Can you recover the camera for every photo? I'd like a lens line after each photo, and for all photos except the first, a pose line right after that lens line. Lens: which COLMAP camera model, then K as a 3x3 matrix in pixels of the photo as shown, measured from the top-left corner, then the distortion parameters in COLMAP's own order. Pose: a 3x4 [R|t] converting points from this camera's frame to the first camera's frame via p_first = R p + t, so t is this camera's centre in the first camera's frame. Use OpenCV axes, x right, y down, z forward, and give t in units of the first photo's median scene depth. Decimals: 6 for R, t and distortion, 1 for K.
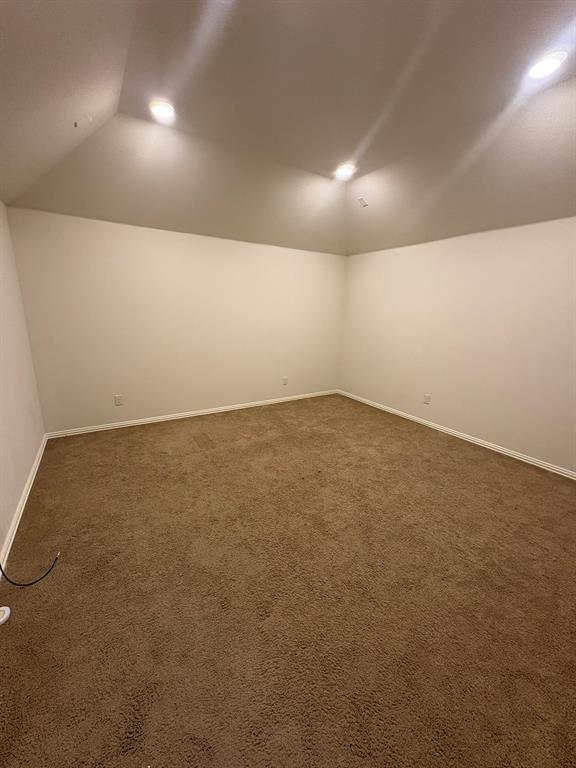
lens RADIAL K [[304.4, 0, 288.0], [0, 304.4, 384.0], [0, 0, 1]] dist [0.000516, -0.000117]
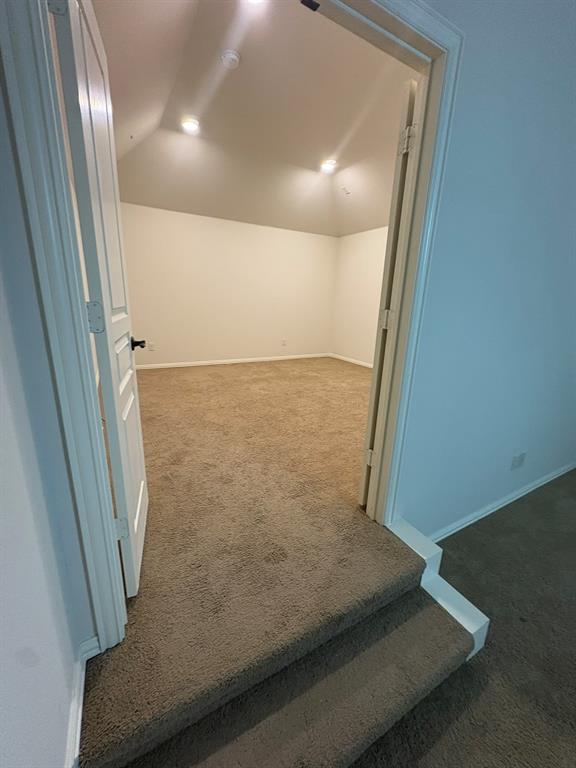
lens RADIAL K [[304.4, 0, 288.0], [0, 304.4, 384.0], [0, 0, 1]] dist [0.000516, -0.000117]
pose [[0.998763, 0.020627, -0.045251, 0.101148], [-0.019748, 0.999609, 0.019780, 0.207678], [0.045642, -0.018862, 0.998780, -0.322099]]
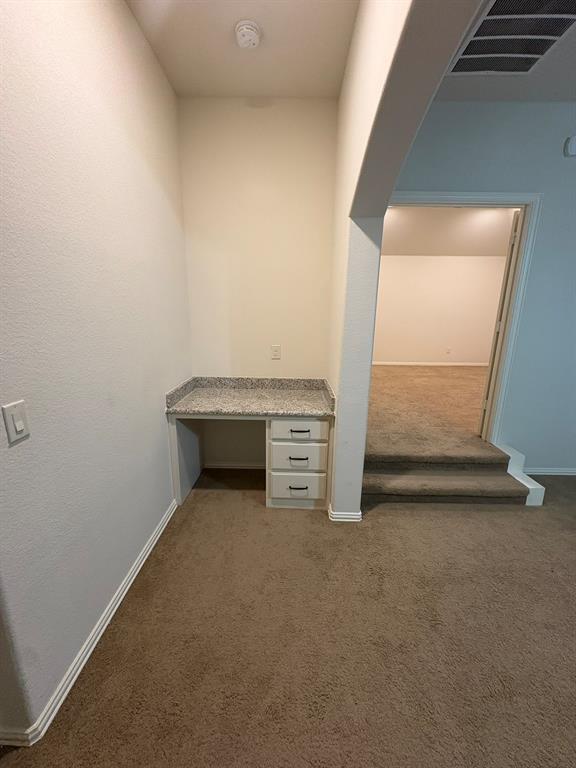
lens RADIAL K [[304.4, 0, 288.0], [0, 304.4, 384.0], [0, 0, 1]] dist [0.000516, -0.000117]
pose [[0.842628, 0.105201, -0.528120, 0.197660], [-0.118198, 0.992947, 0.009208, 0.343324], [0.525364, 0.054664, 0.849120, -0.903268]]
